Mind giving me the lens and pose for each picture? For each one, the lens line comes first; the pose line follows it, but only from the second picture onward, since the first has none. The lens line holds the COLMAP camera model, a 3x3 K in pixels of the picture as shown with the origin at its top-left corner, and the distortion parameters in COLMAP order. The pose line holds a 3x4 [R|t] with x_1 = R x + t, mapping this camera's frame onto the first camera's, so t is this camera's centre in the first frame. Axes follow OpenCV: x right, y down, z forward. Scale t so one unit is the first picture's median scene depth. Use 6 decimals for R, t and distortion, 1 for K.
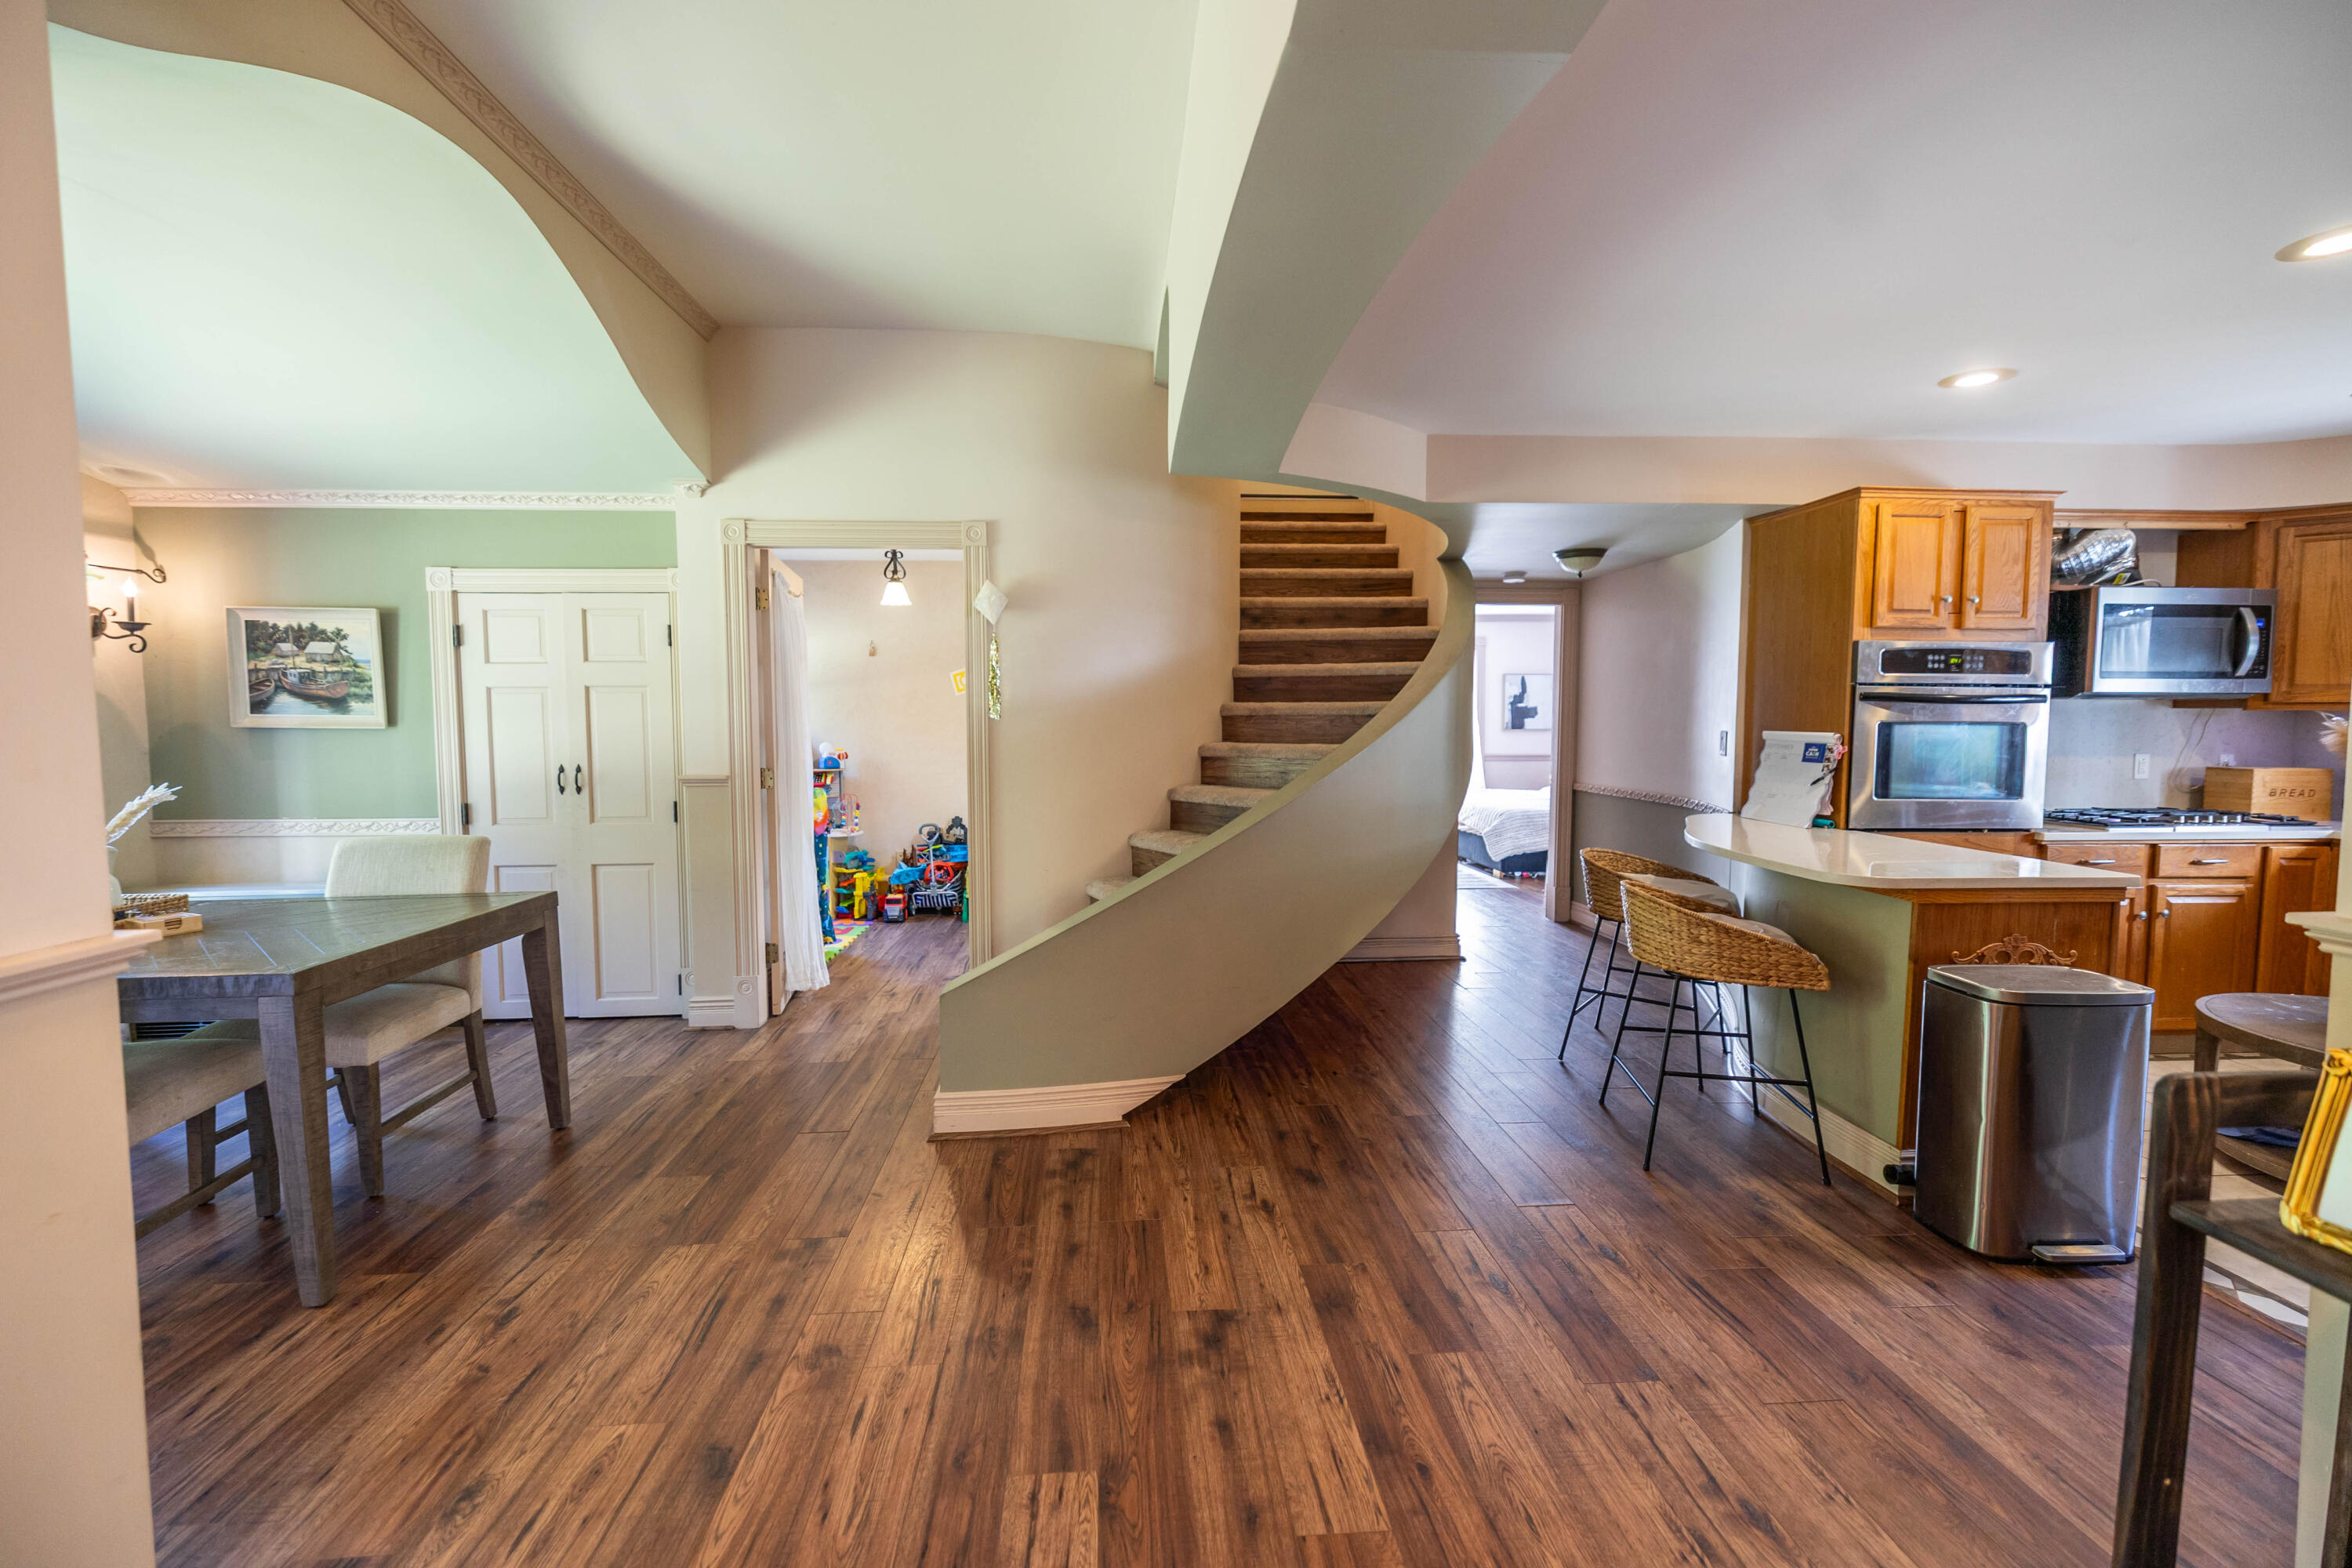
lens RADIAL K [[996.6, 0, 1168.4], [0, 996.6, 778.6], [0, 0, 1]] dist [0.001113, -0.000137]
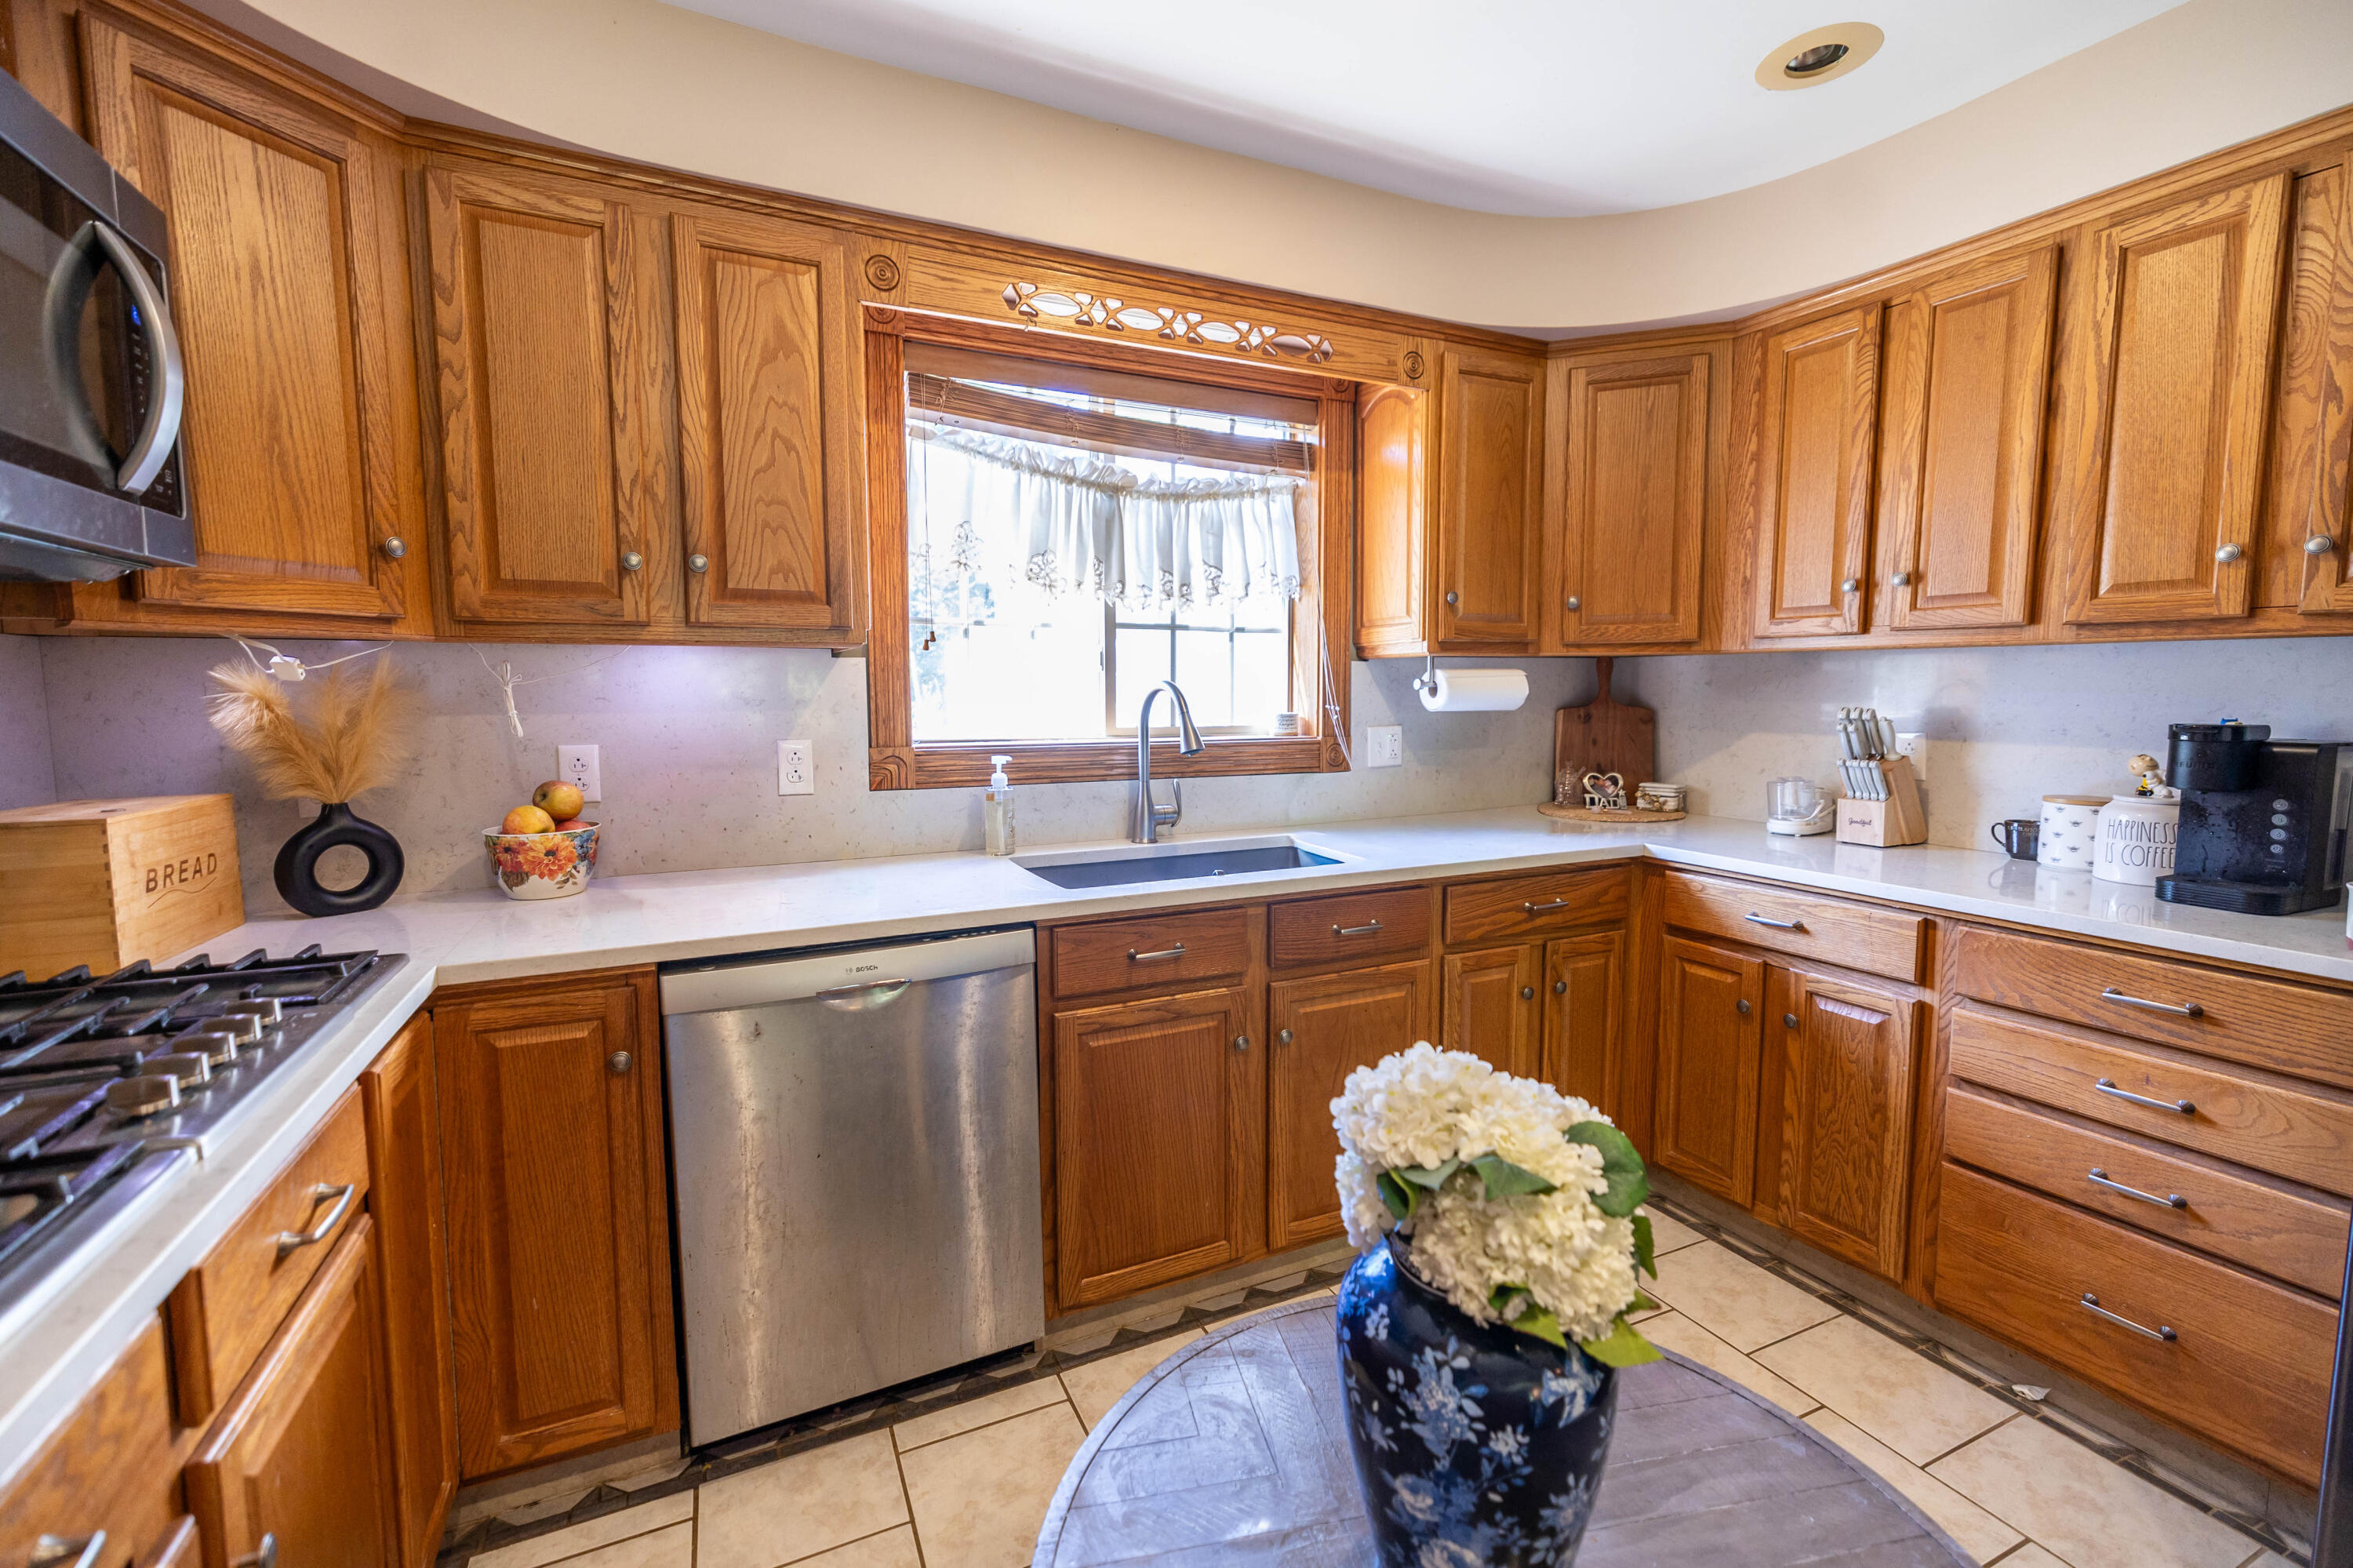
lens RADIAL K [[997.1, 0, 1171.0], [0, 997.1, 776.4], [0, 0, 1]] dist [0.001113, -0.000137]
pose [[-0.366781, -0.082448, 0.926647, 0.739173], [0.063384, 0.991536, 0.113310, -0.040485], [-0.928145, 0.100295, -0.358451, 0.875077]]
